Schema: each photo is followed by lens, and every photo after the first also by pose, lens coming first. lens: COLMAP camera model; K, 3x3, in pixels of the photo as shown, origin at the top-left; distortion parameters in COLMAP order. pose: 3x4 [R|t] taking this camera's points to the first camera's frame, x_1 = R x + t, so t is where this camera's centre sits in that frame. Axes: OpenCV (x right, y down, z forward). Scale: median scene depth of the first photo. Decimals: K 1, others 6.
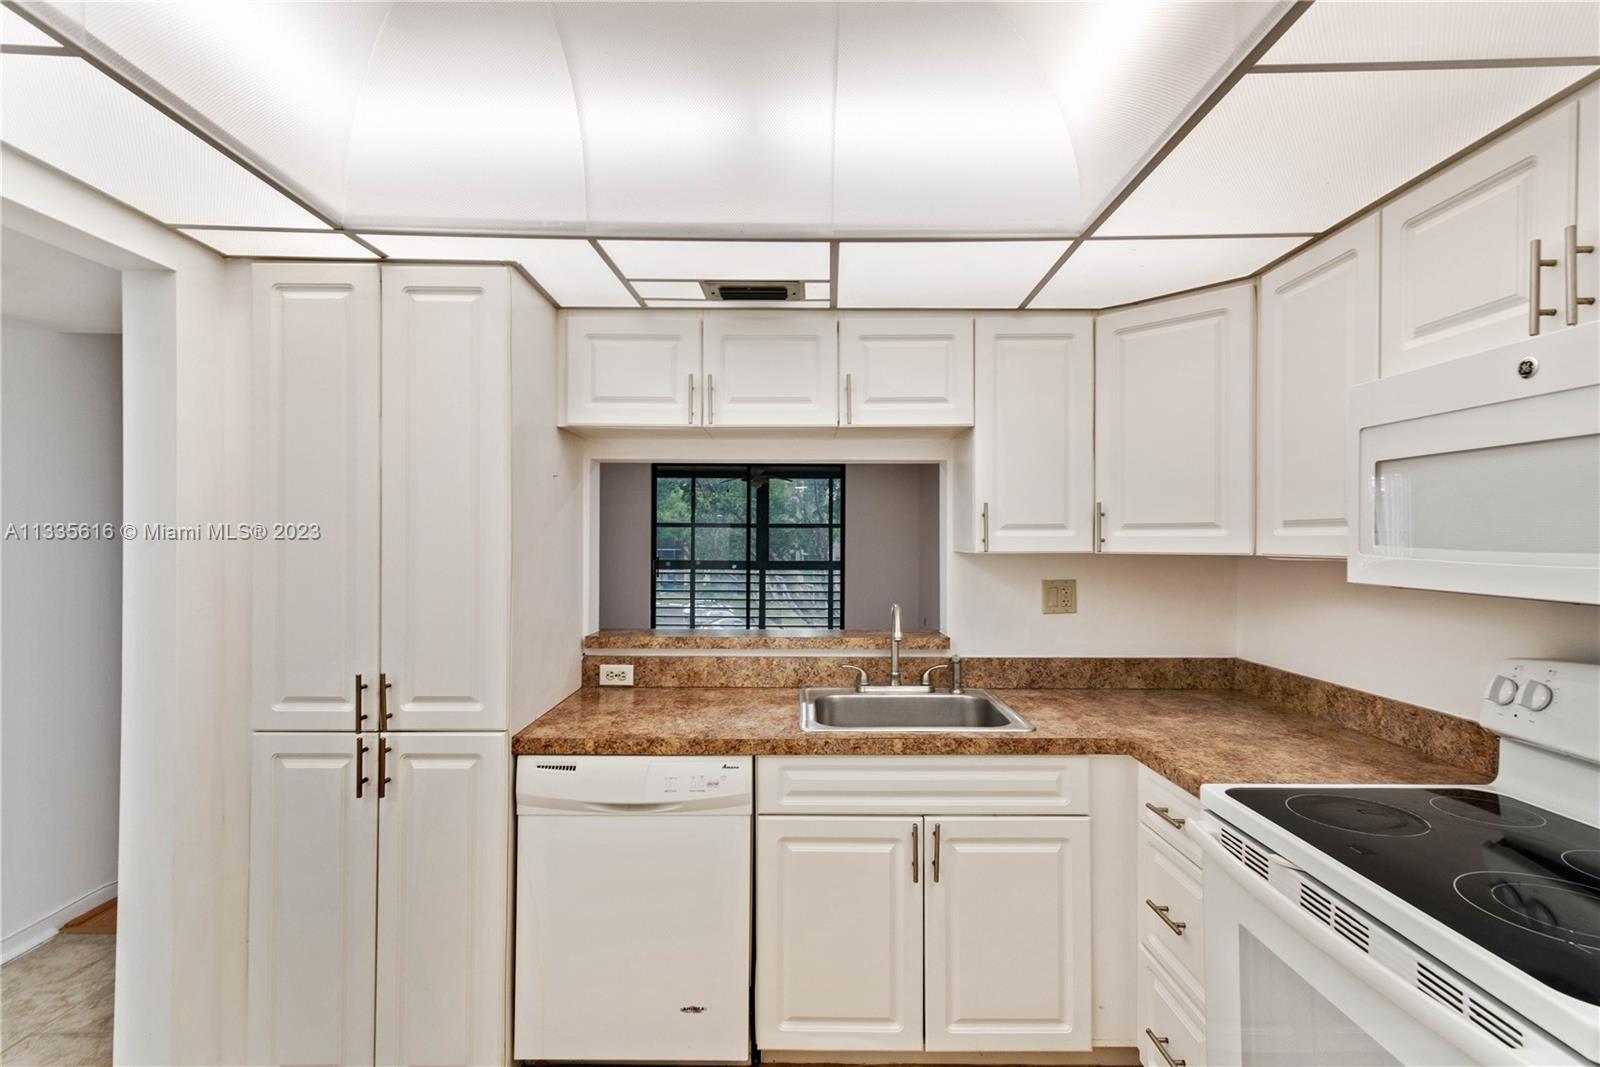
lens RADIAL K [[750.2, 0, 800.4], [0, 750.2, 539.9], [0, 0, 1]] dist [0.020665, -0.000121]
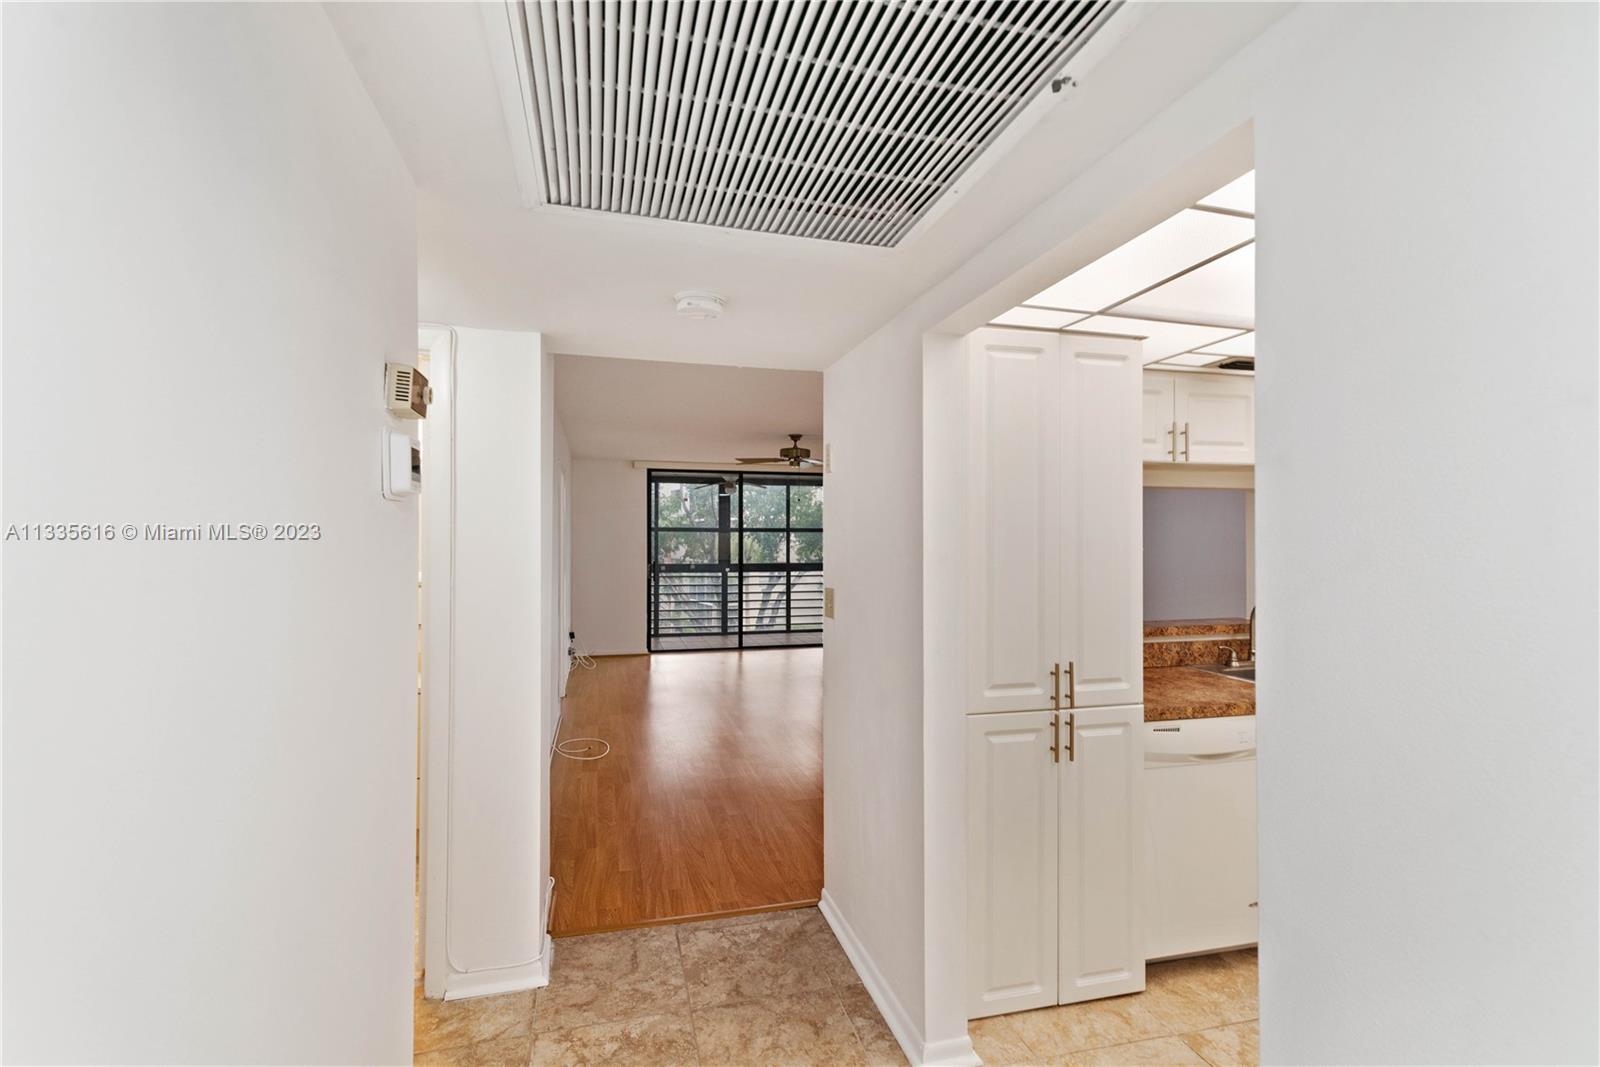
lens RADIAL K [[743.1, 0, 801.6], [0, 743.1, 539.8], [0, 0, 1]] dist [0.016489, -0.000431]
pose [[0.964782, -0.003931, 0.263022, -1.085467], [0.003946, 0.999992, 0.000473, -0.022516], [-0.263022, 0.000582, 0.964790, -0.058638]]
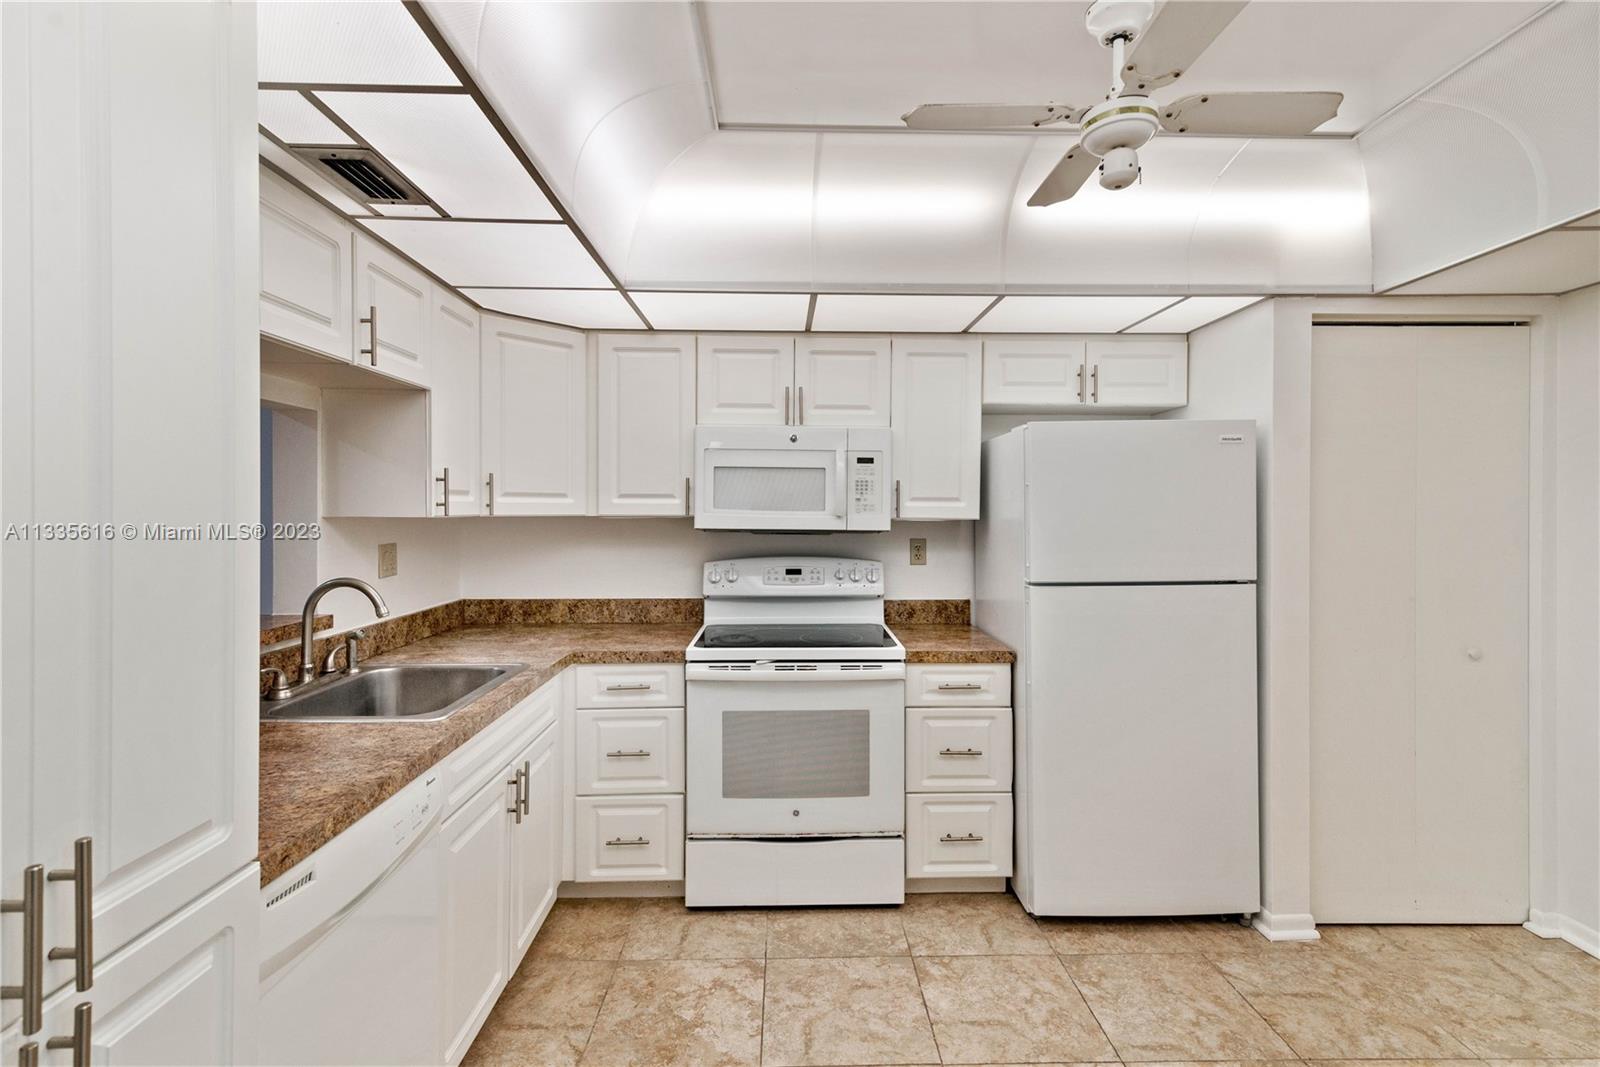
lens RADIAL K [[751.1, 0, 800.7], [0, 751.1, 518.5], [0, 0, 1]] dist [0.015065, -0.000619]
pose [[-0.024784, -0.011319, 0.999629, -0.790441], [-0.002776, 0.999933, 0.011254, 0.006285], [-0.999689, -0.002496, -0.024814, 0.533599]]
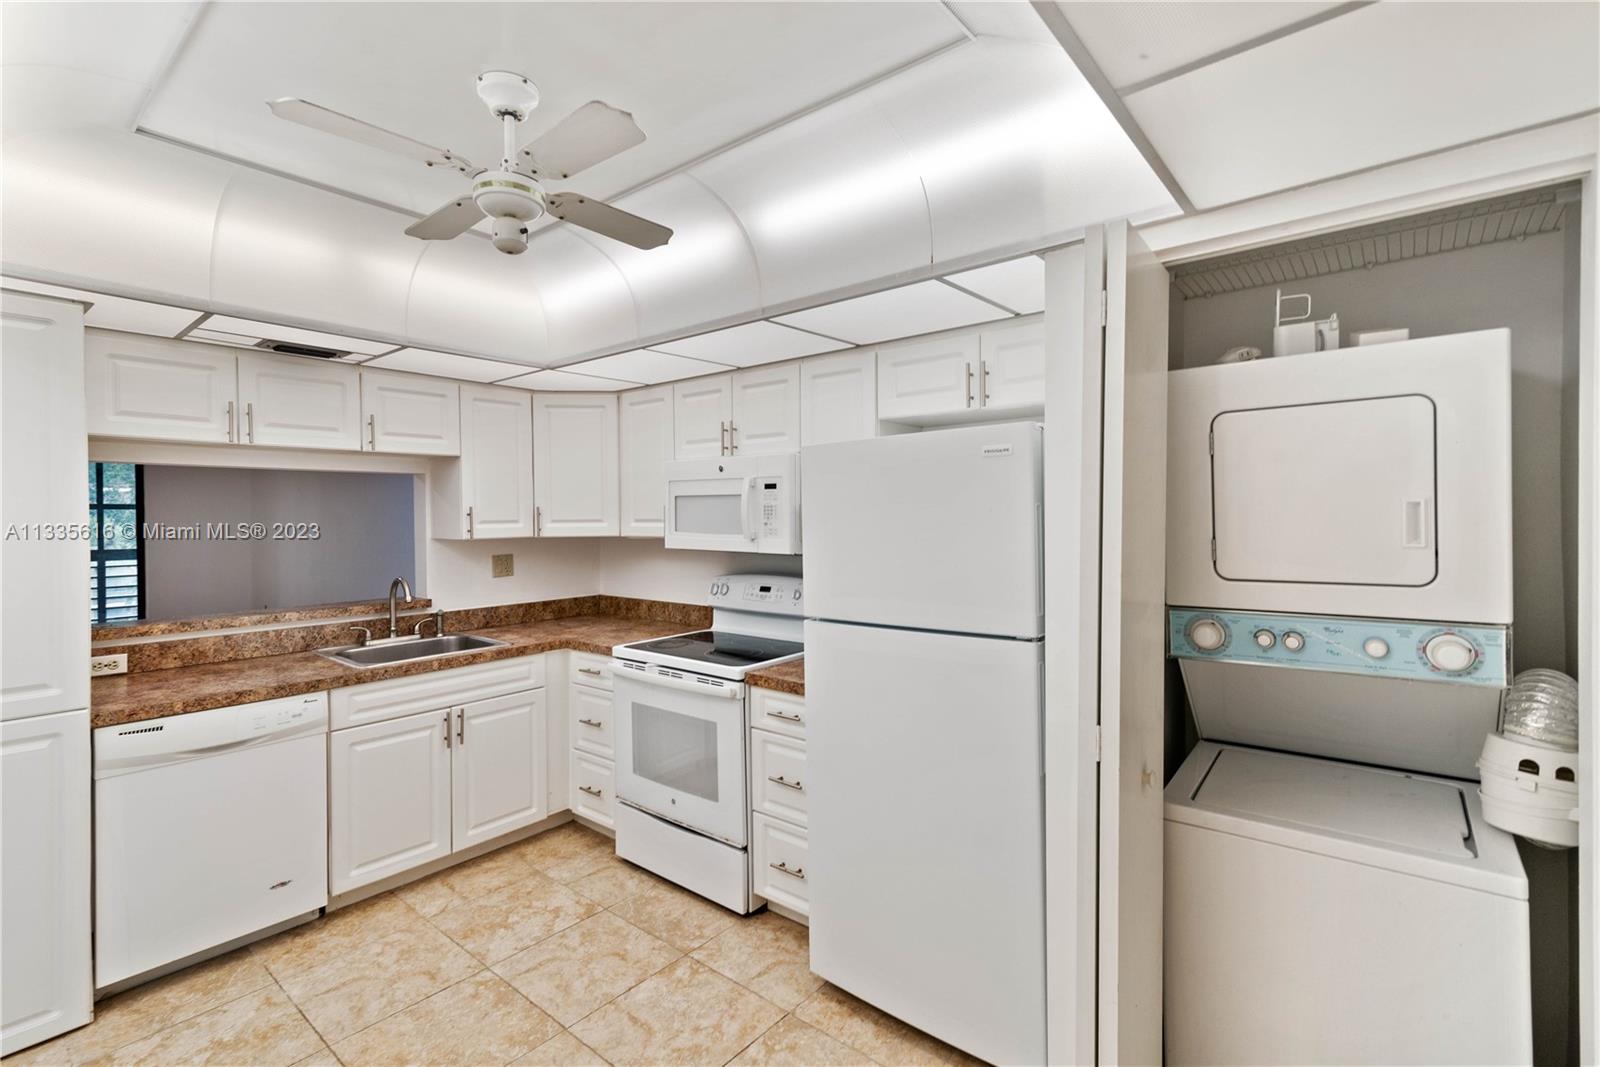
lens RADIAL K [[731.4, 0, 795.4], [0, 731.4, 525.3], [0, 0, 1]] dist [0.015107, -0.000105]
pose [[0.641507, -0.018778, 0.766887, -0.476865], [0.008565, 0.999813, 0.017317, -0.031506], [-0.767069, -0.004540, 0.641548, -0.474032]]
